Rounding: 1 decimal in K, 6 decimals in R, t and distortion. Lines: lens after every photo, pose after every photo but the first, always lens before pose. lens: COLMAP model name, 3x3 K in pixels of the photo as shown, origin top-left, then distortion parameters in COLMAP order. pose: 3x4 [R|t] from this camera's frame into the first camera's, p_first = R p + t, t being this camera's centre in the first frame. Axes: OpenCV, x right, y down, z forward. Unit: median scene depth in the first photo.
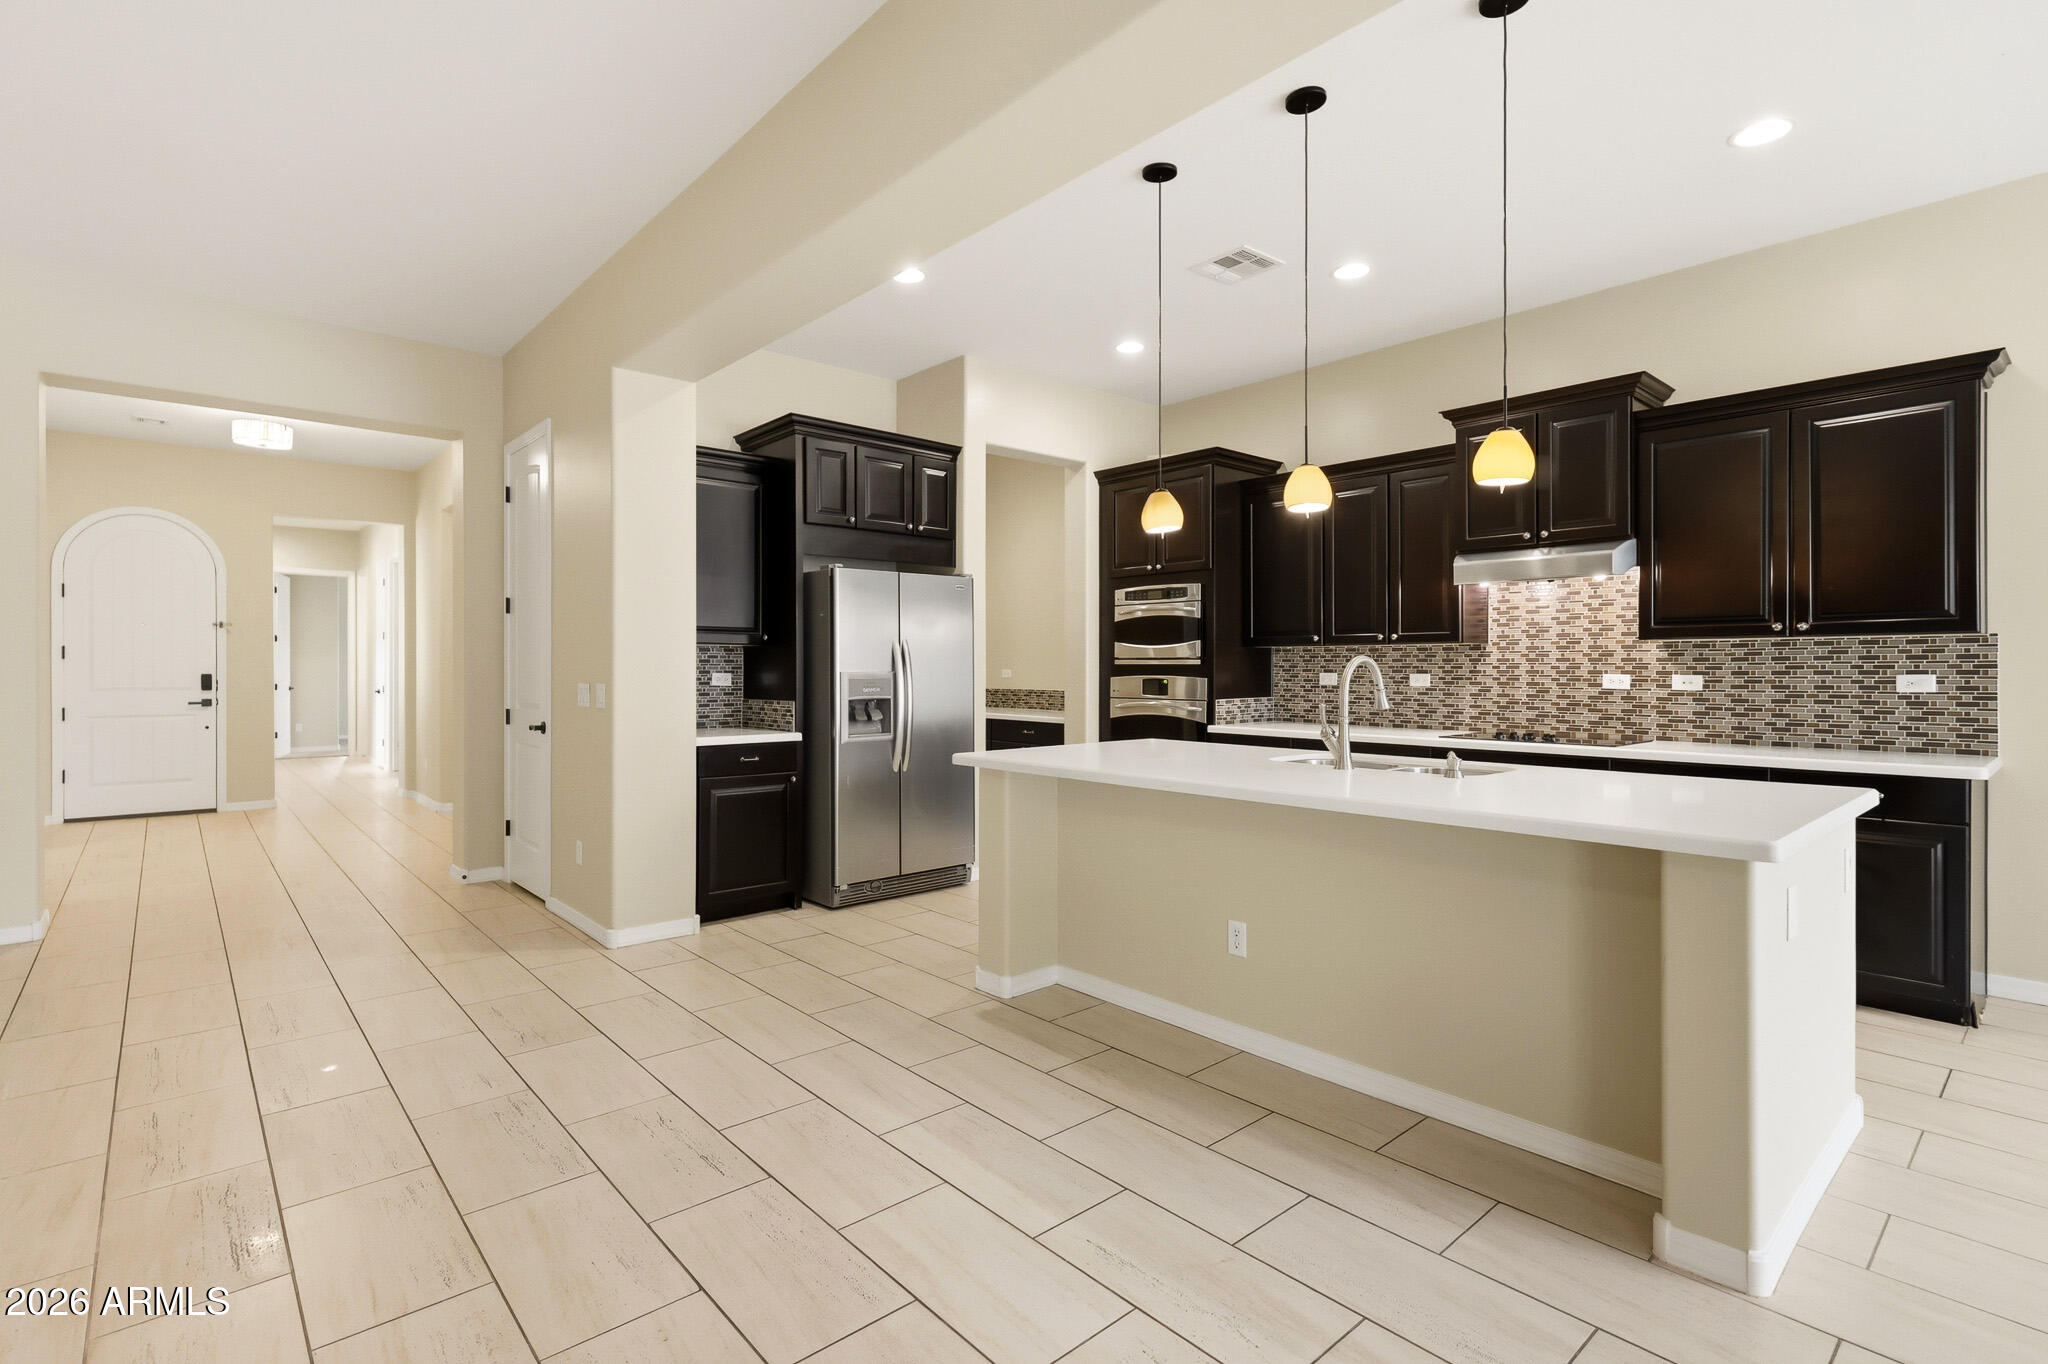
lens RADIAL K [[962.8, 0, 1018.8], [0, 962.8, 673.0], [0, 0, 1]] dist [0.002802, -0.002082]
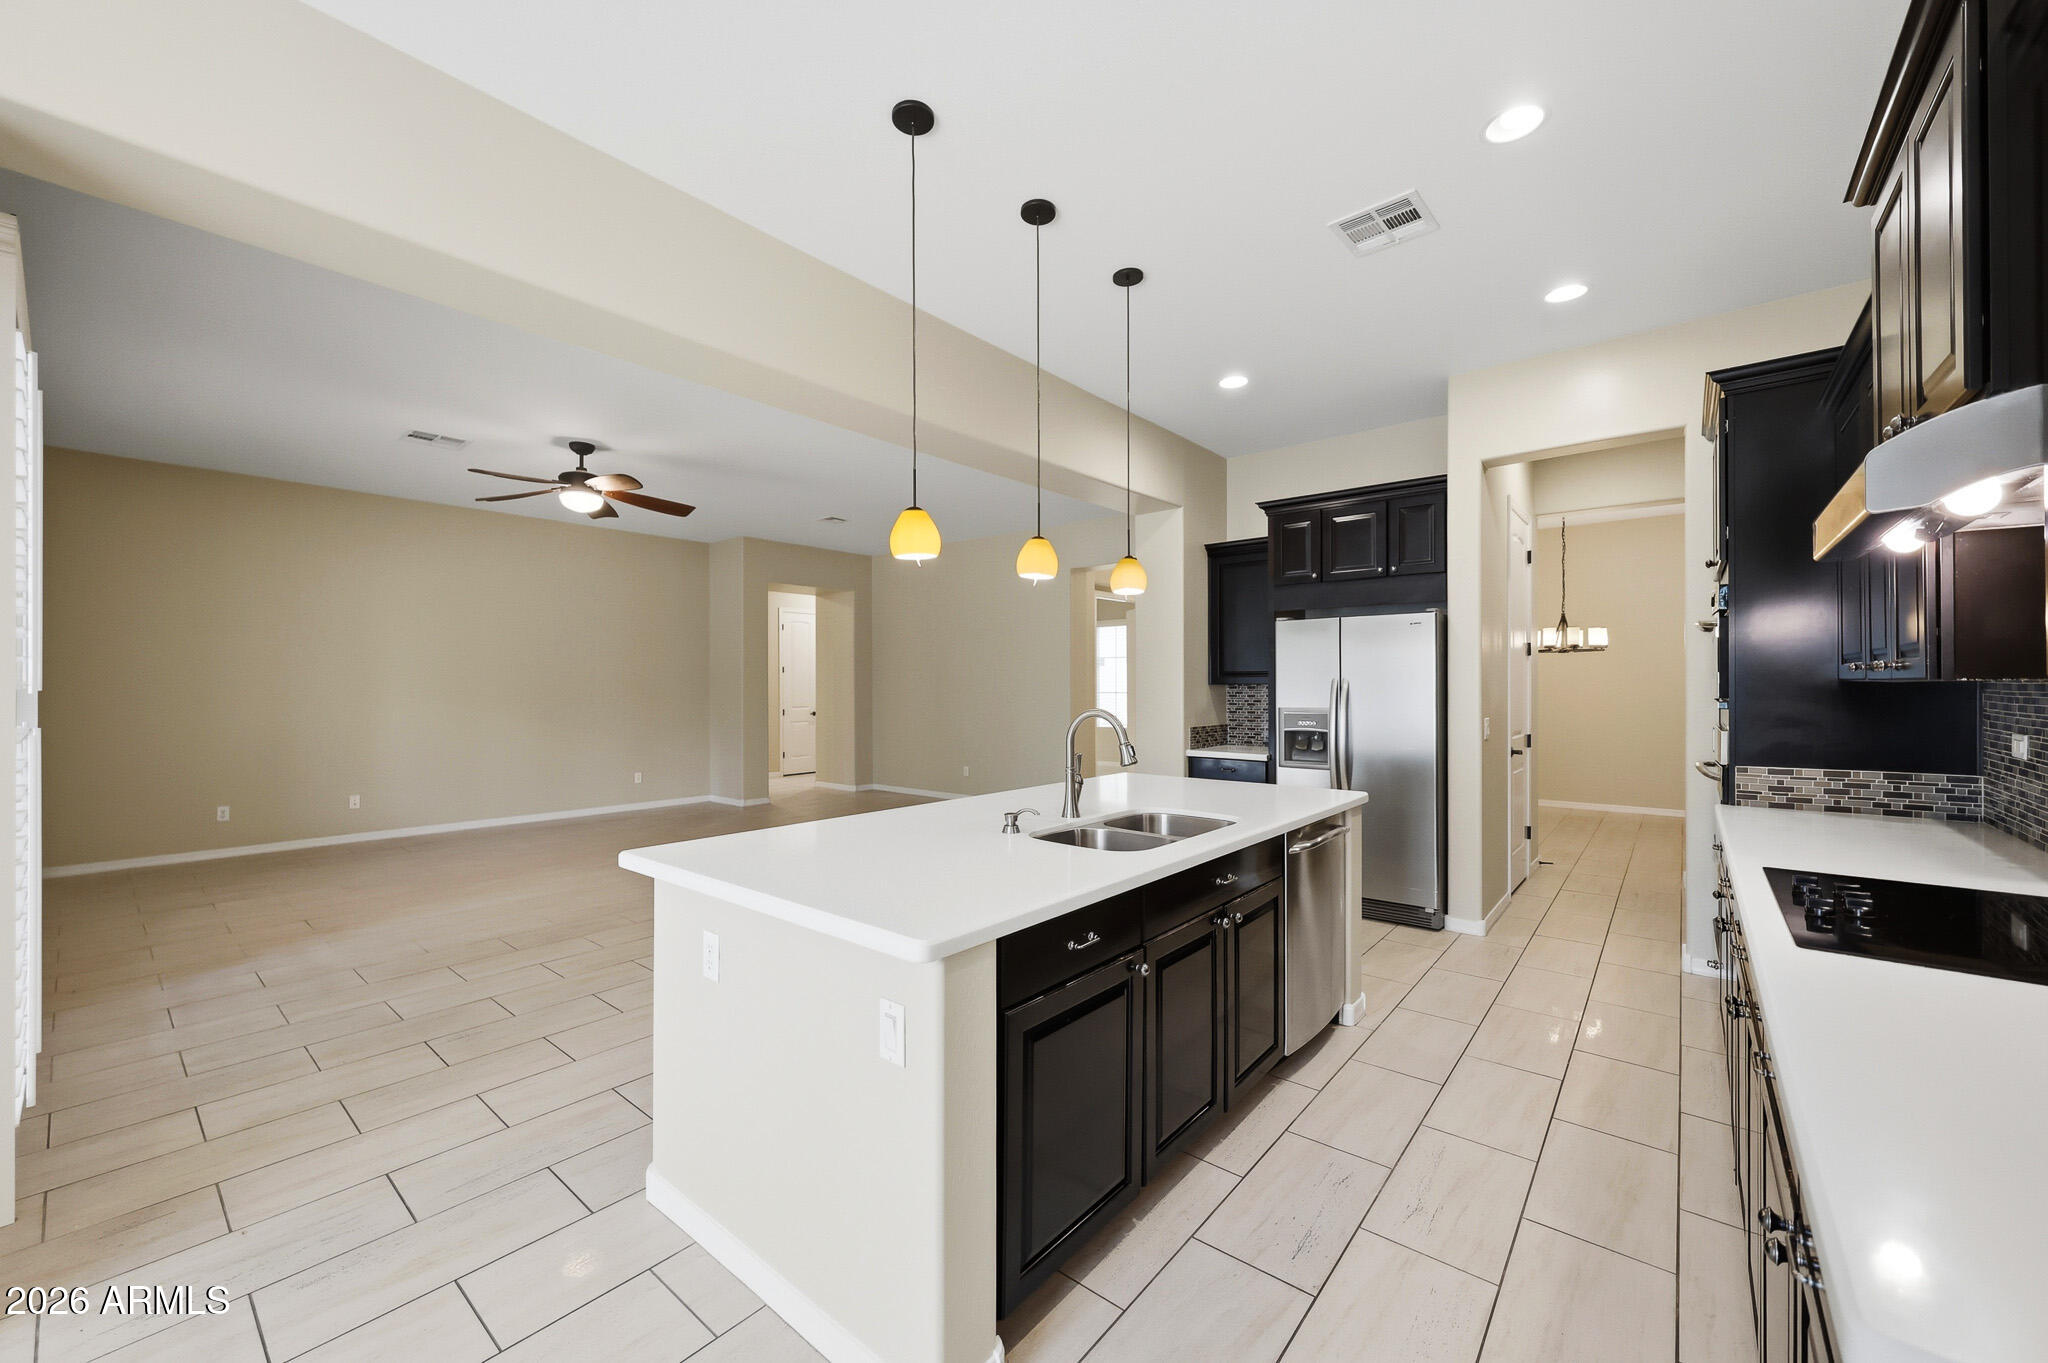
lens RADIAL K [[811.6, 0, 1018.5], [0, 811.6, 680.9], [0, 0, 1]] dist [0.003005, -0.000191]
pose [[0.143378, -0.003743, -0.989661, 0.766565], [-0.002744, 0.999987, -0.004180, -0.027828], [0.989664, 0.003315, 0.143366, 0.524105]]
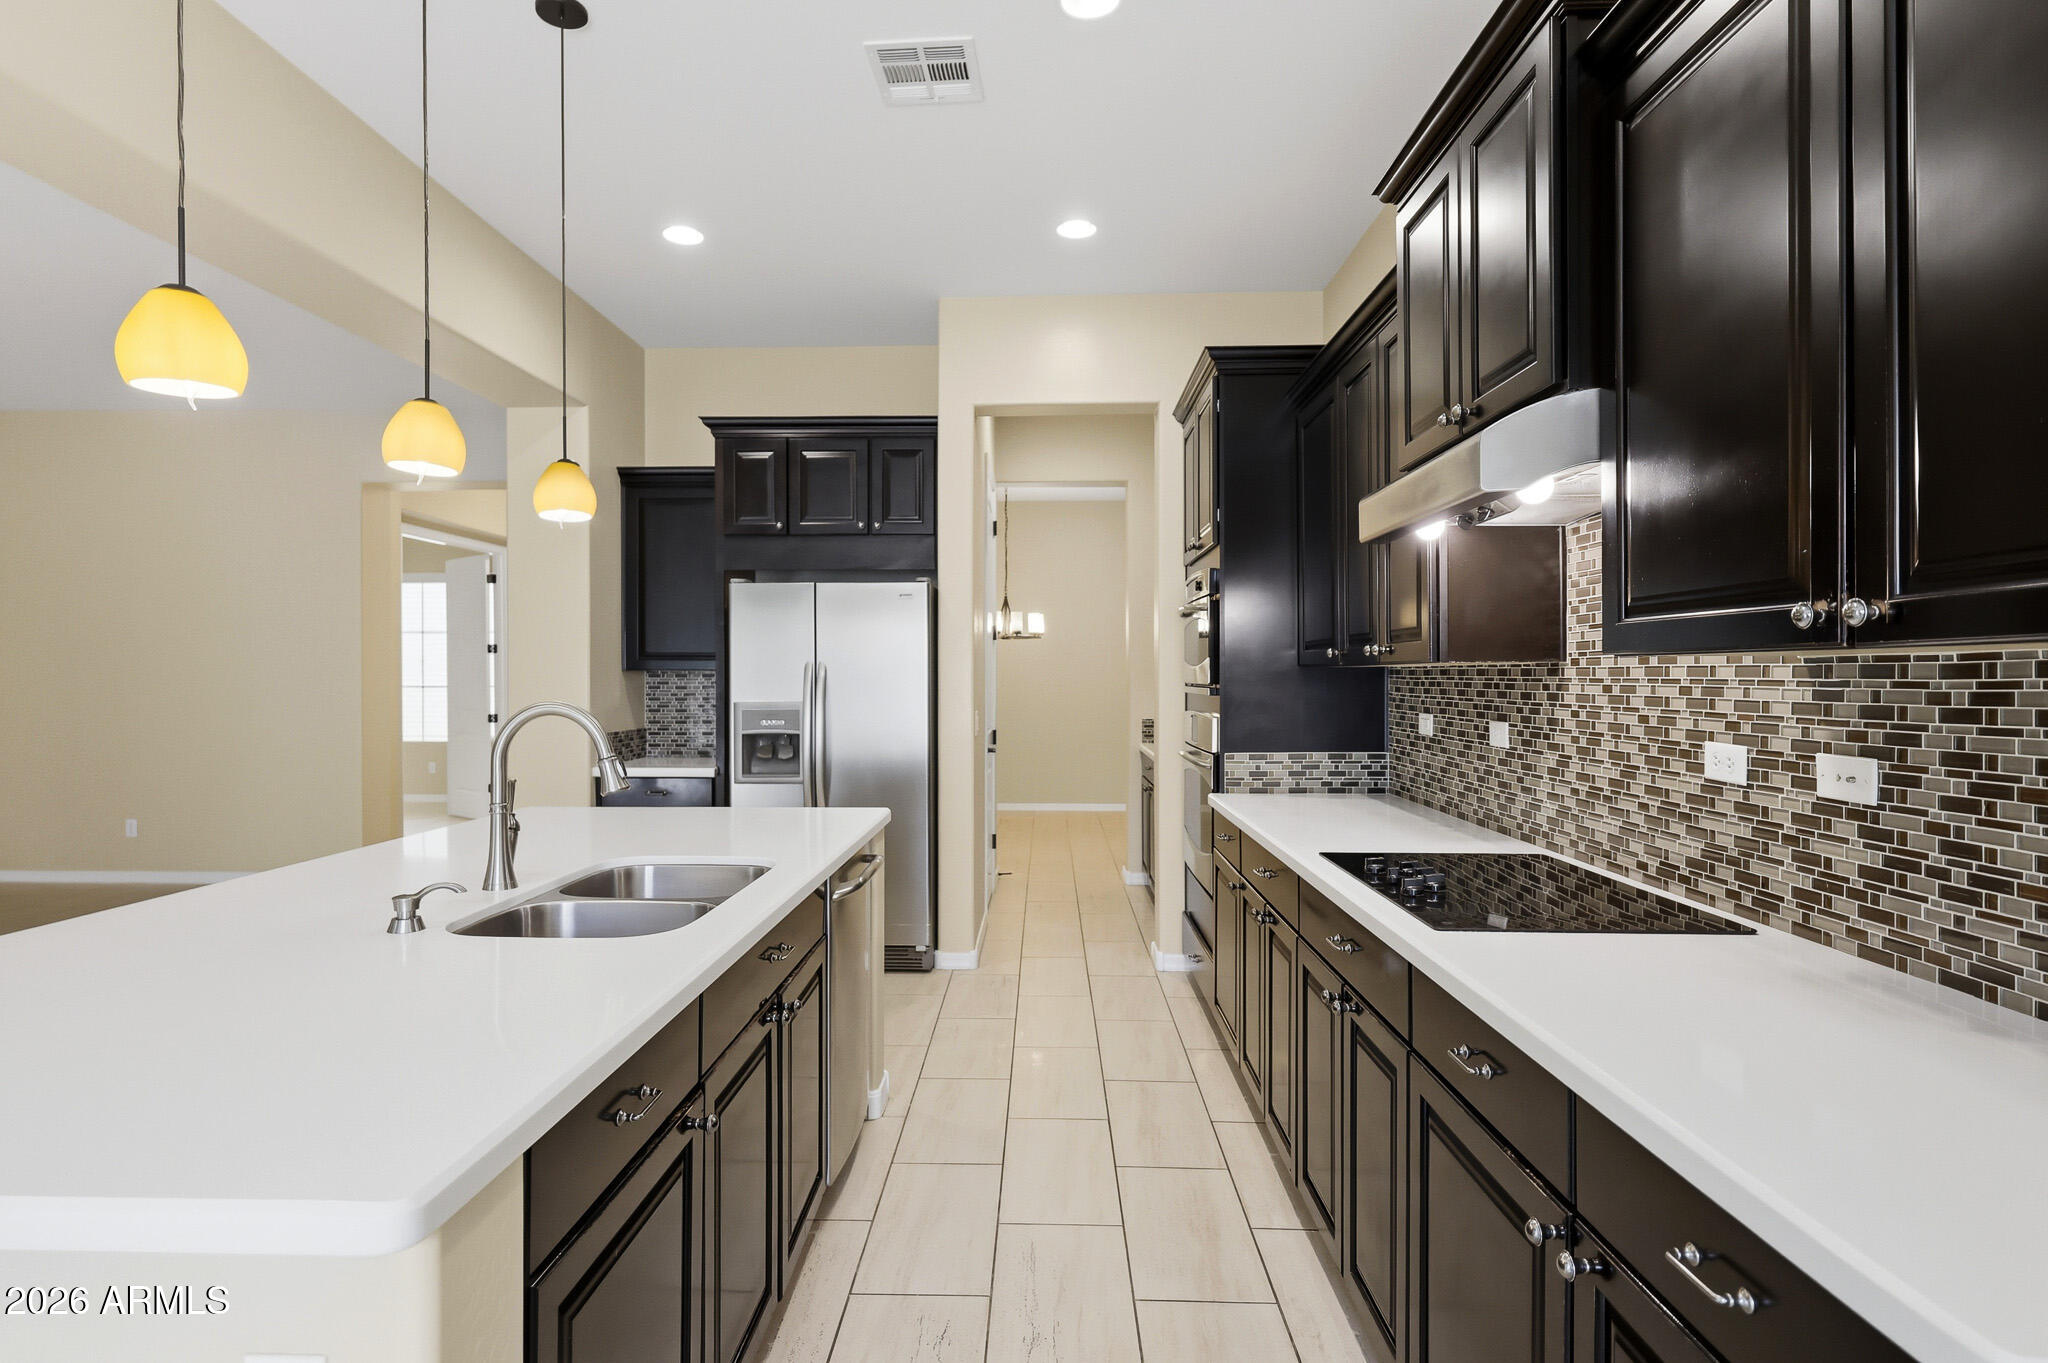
lens RADIAL K [[1054.0, 0, 1026.0], [0, 1054.0, 680.1], [0, 0, 1]] dist [0.004969, -0.000144]
pose [[0.730494, 0.003017, -0.682913, 0.663000], [-0.004546, 0.999990, -0.000445, -0.020962], [0.682904, 0.003429, 0.730500, 0.475263]]
